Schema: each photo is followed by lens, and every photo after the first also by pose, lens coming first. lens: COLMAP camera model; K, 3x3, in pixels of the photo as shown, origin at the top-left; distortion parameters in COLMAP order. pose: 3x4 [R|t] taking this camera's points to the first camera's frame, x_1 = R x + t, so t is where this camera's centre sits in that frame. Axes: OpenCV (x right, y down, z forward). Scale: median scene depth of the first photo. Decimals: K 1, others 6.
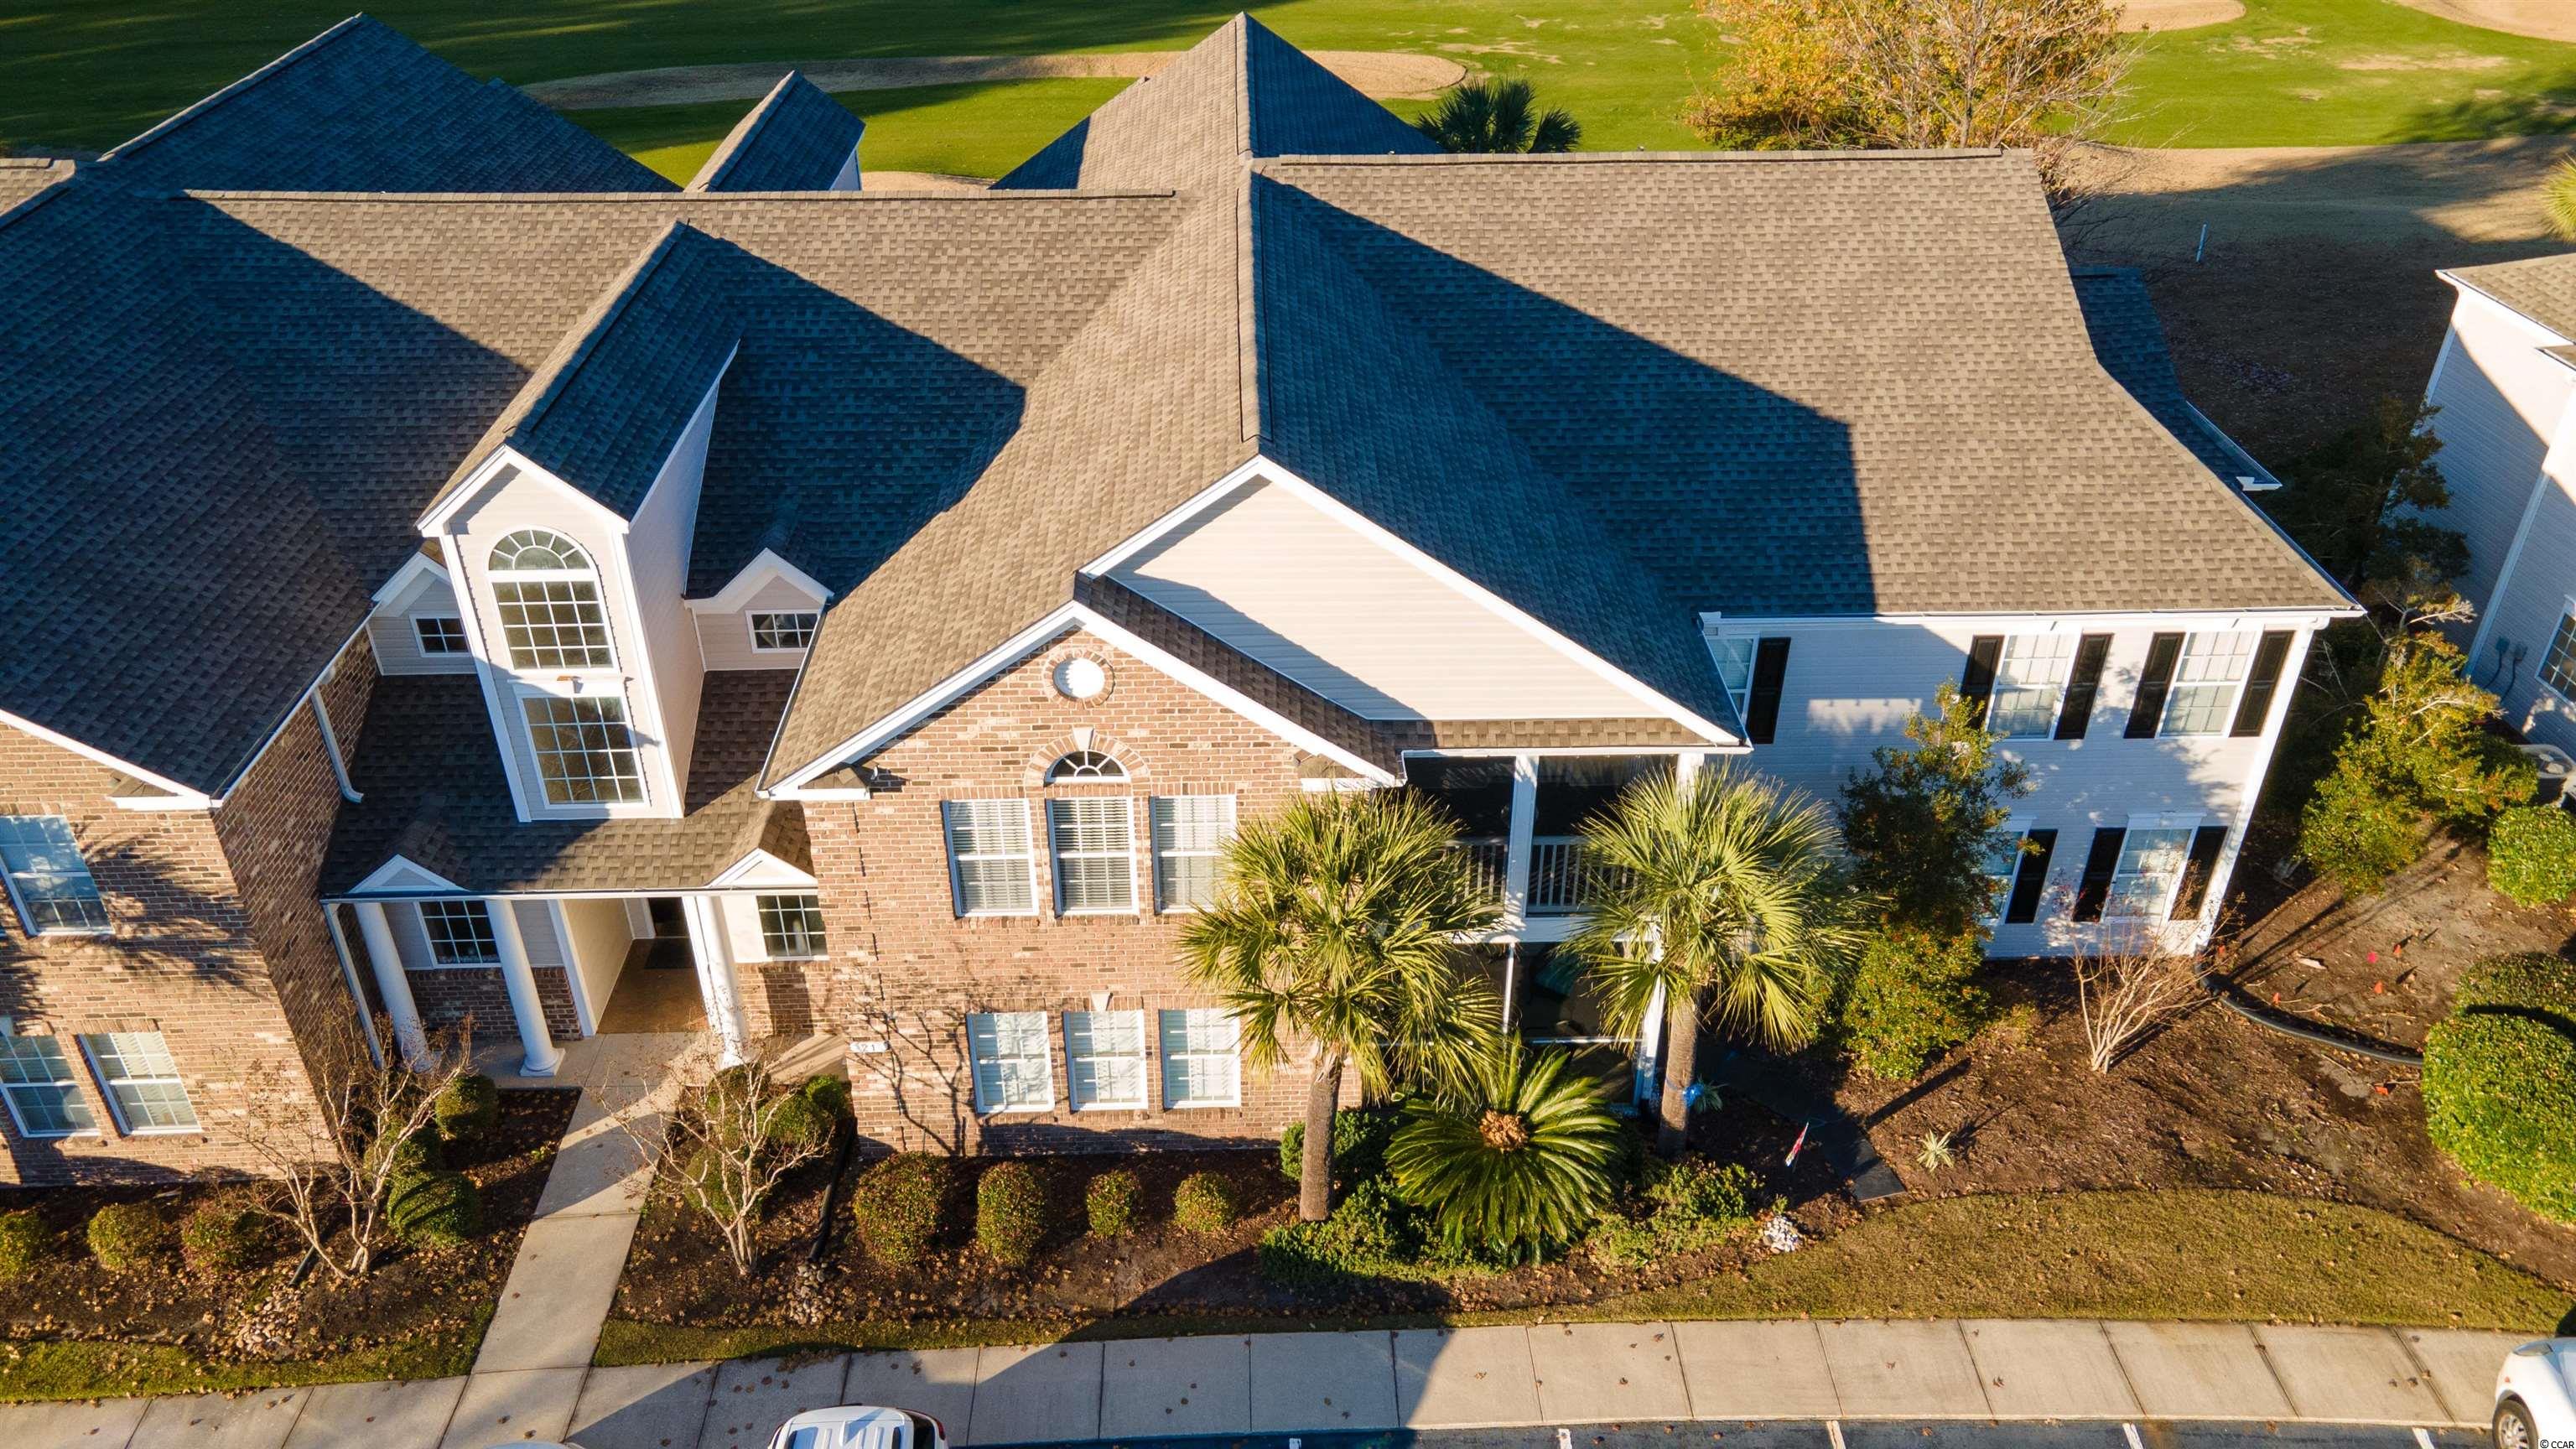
lens RADIAL K [[1884.8, 0, 1283.4], [0, 1884.8, 734.3], [0, 0, 1]] dist [0.010519, 0.050870]
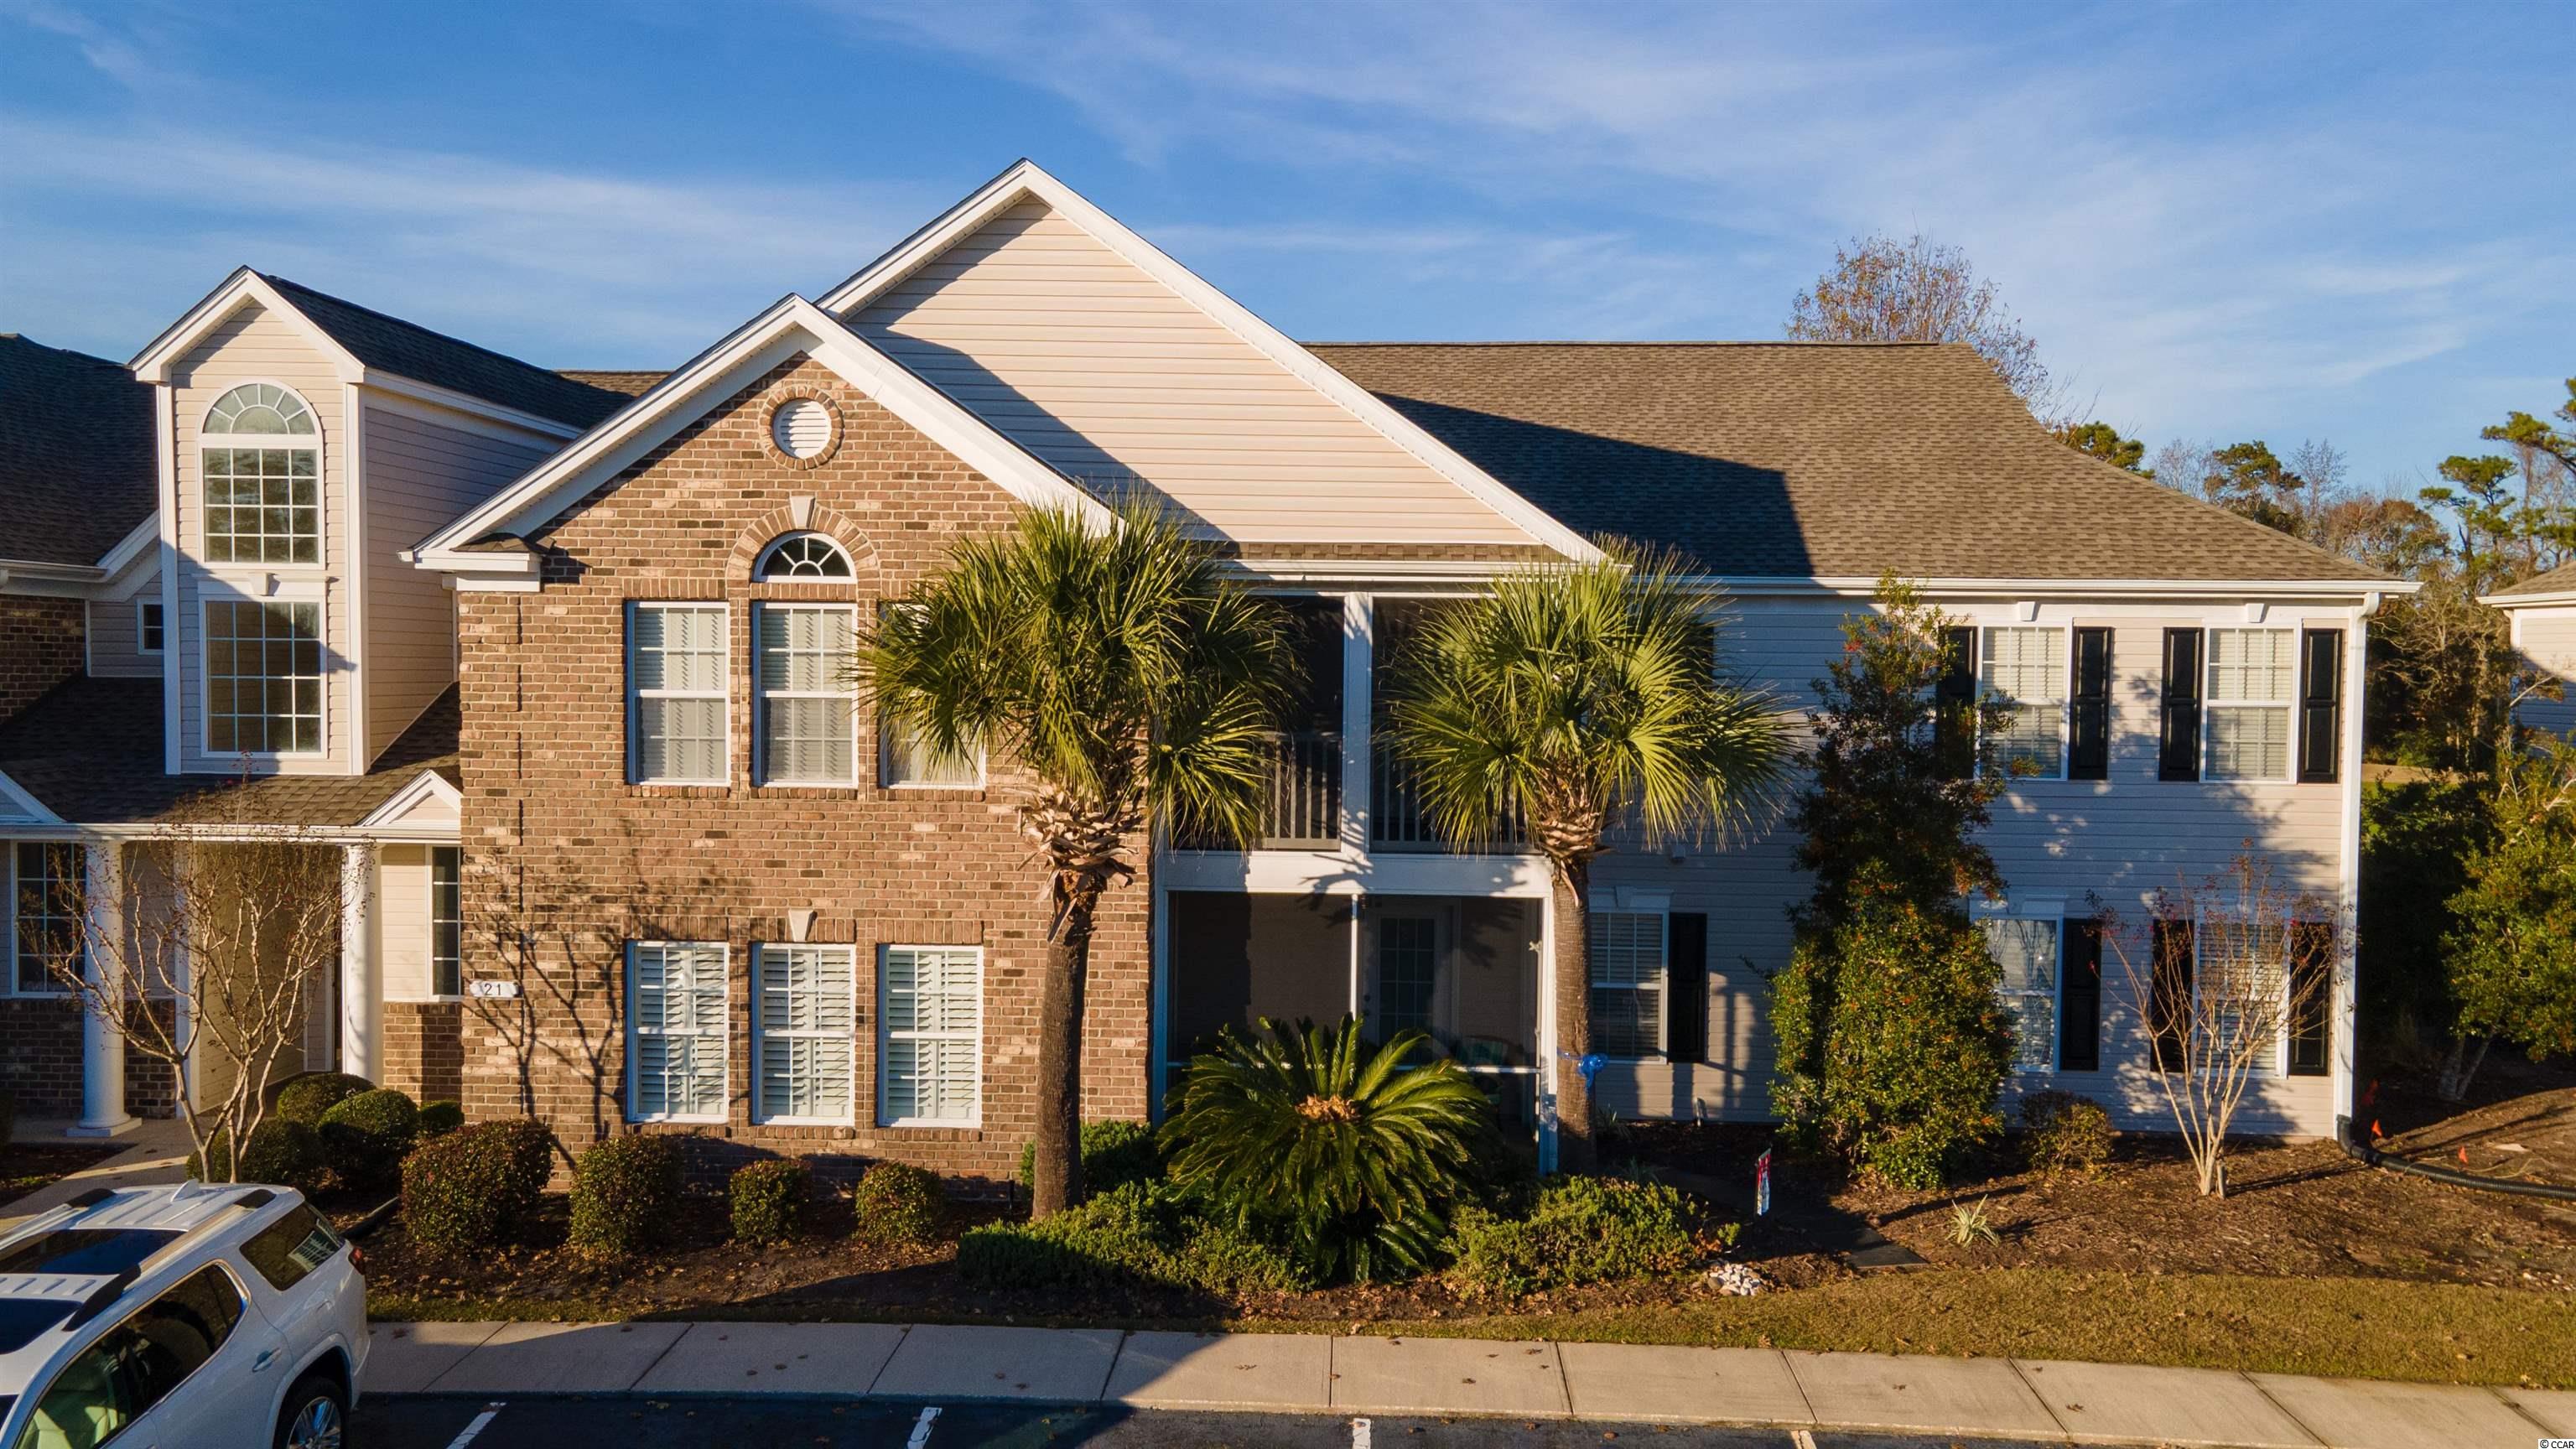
lens RADIAL K [[1884.8, 0, 1283.5], [0, 1884.8, 737.4], [0, 0, 1]] dist [0.010519, 0.050870]
pose [[0.997083, 0.013984, -0.075037, 0.149640], [-0.049970, 0.862715, -0.503216, 0.440431], [0.057699, 0.505498, 0.860897, 0.312854]]
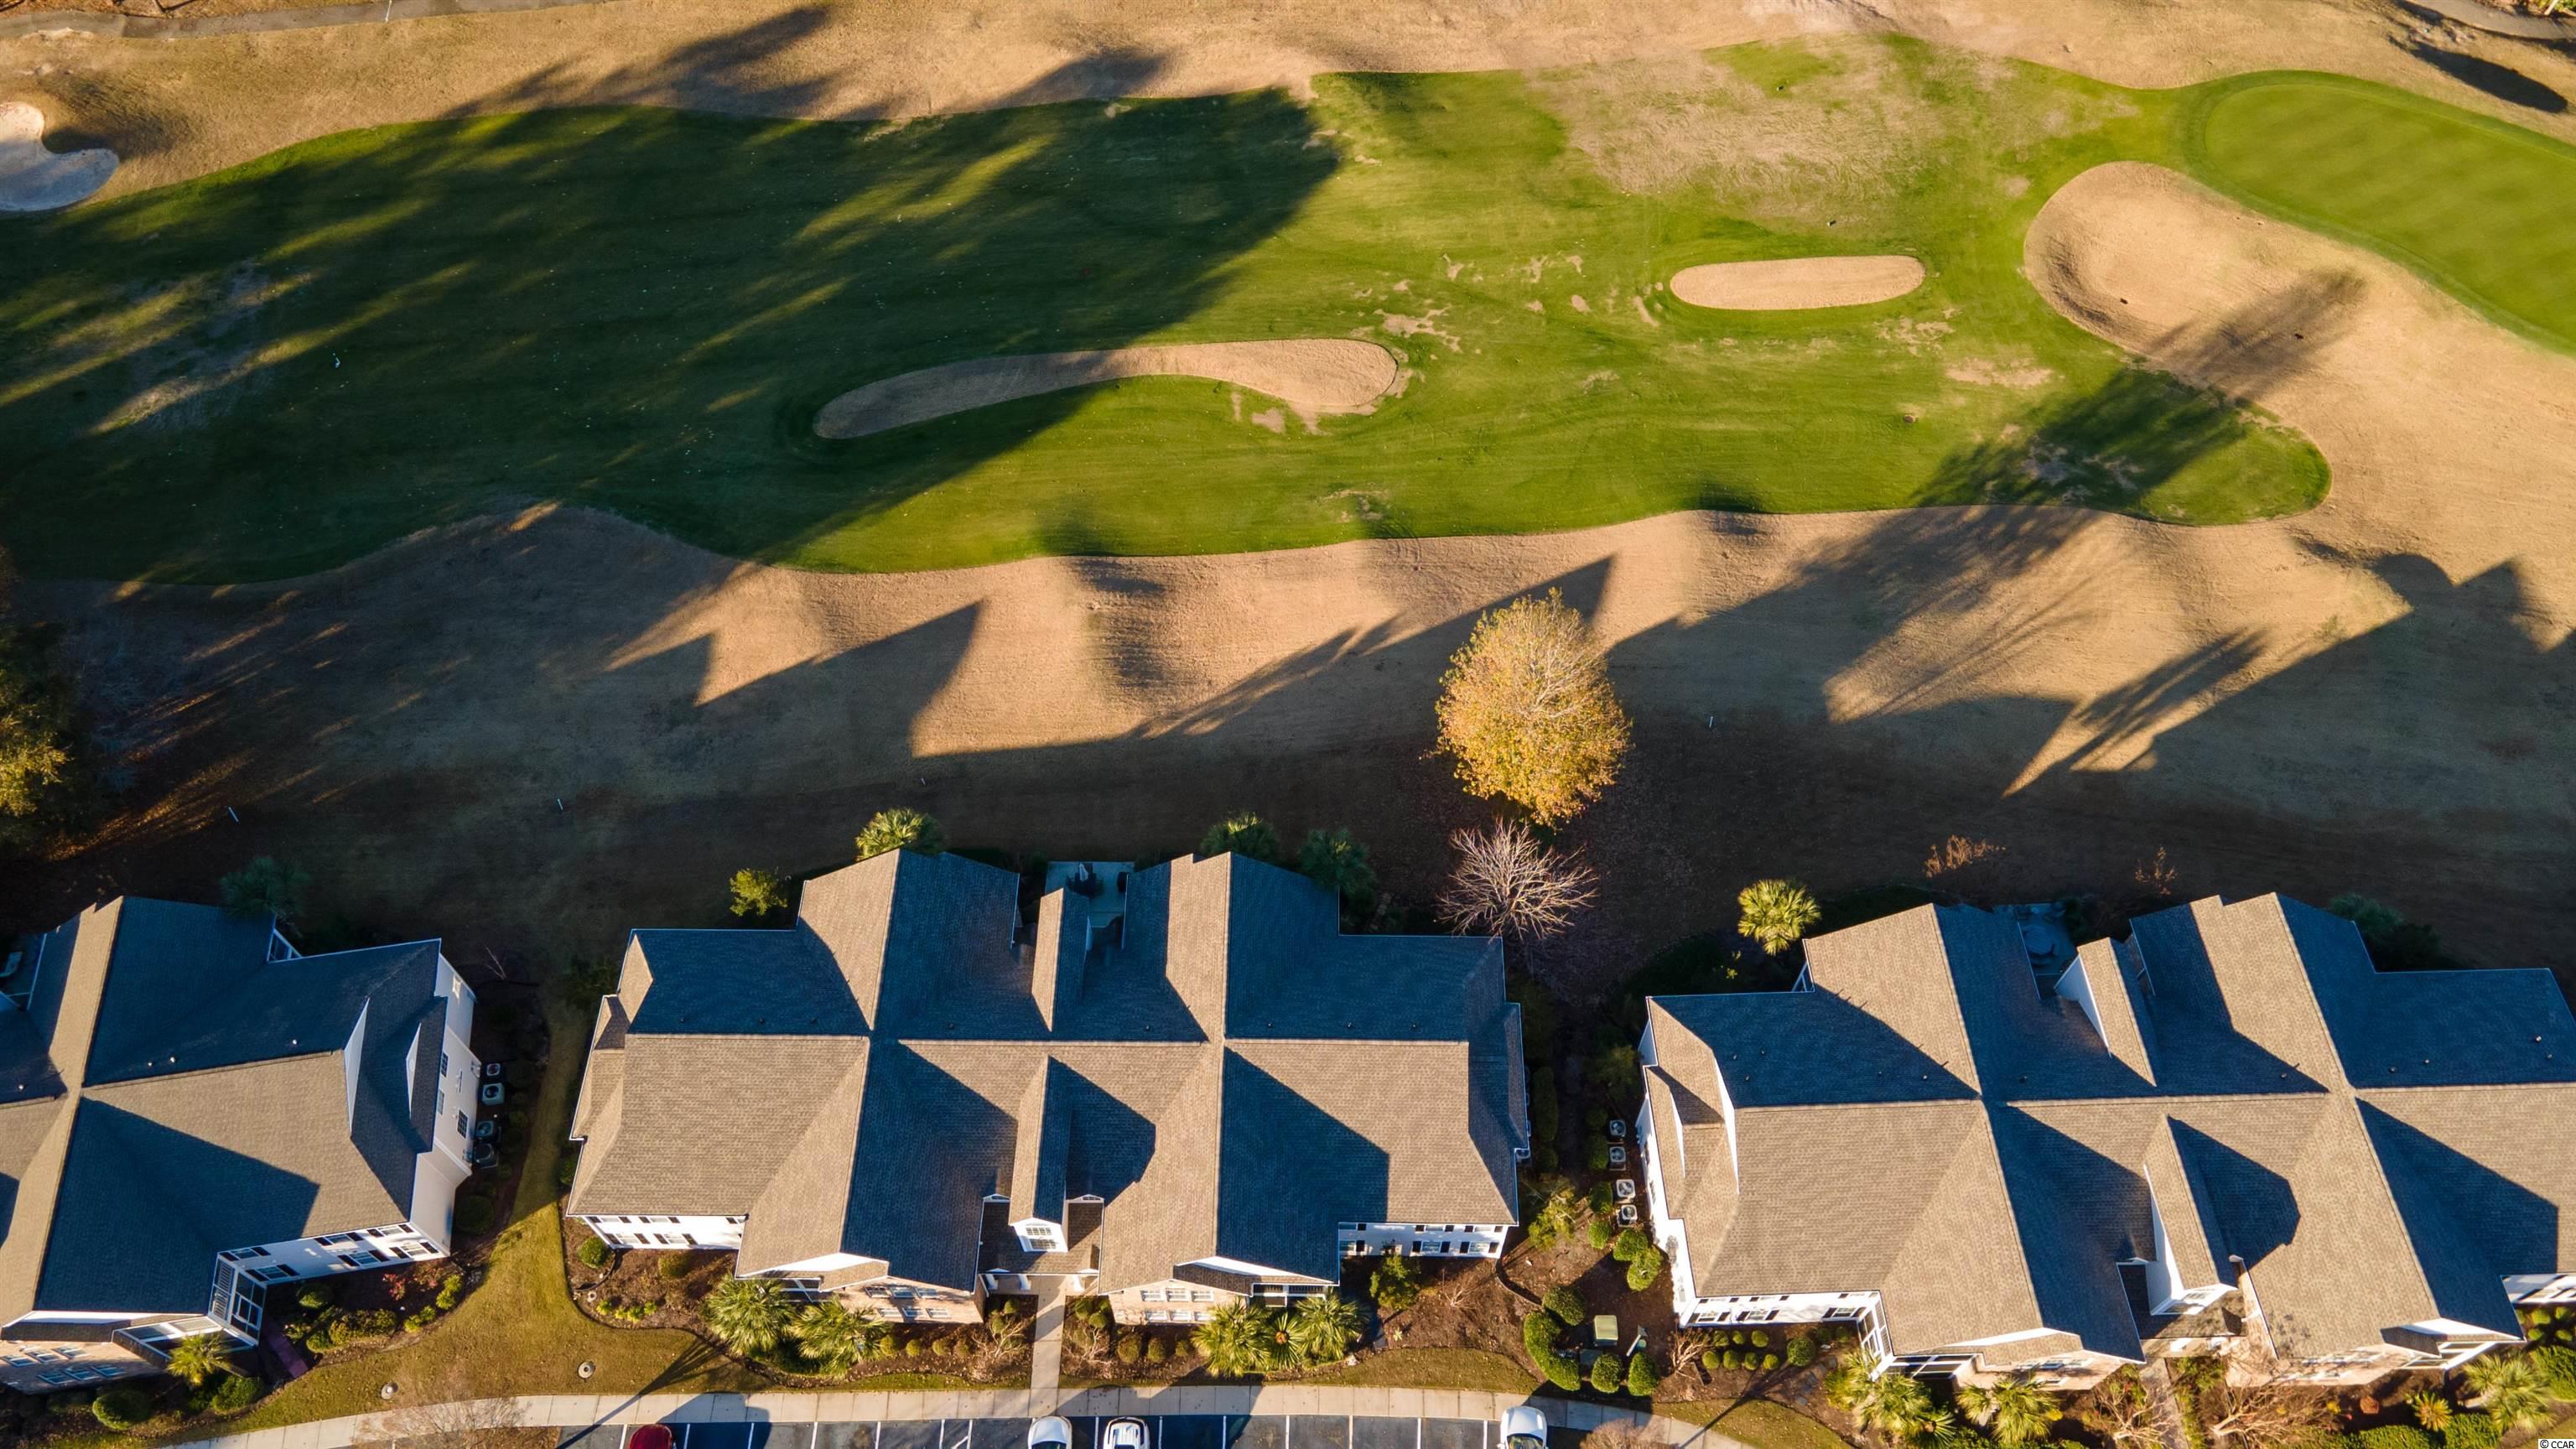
lens RADIAL K [[1884.8, 0, 1284.5], [0, 1884.8, 730.1], [0, 0, 1]] dist [0.010519, 0.050870]
pose [[0.999179, 0.031726, -0.025196, 0.179709], [-0.018763, 0.913555, 0.406282, -2.515132], [0.035908, -0.405476, 0.913400, -2.055763]]
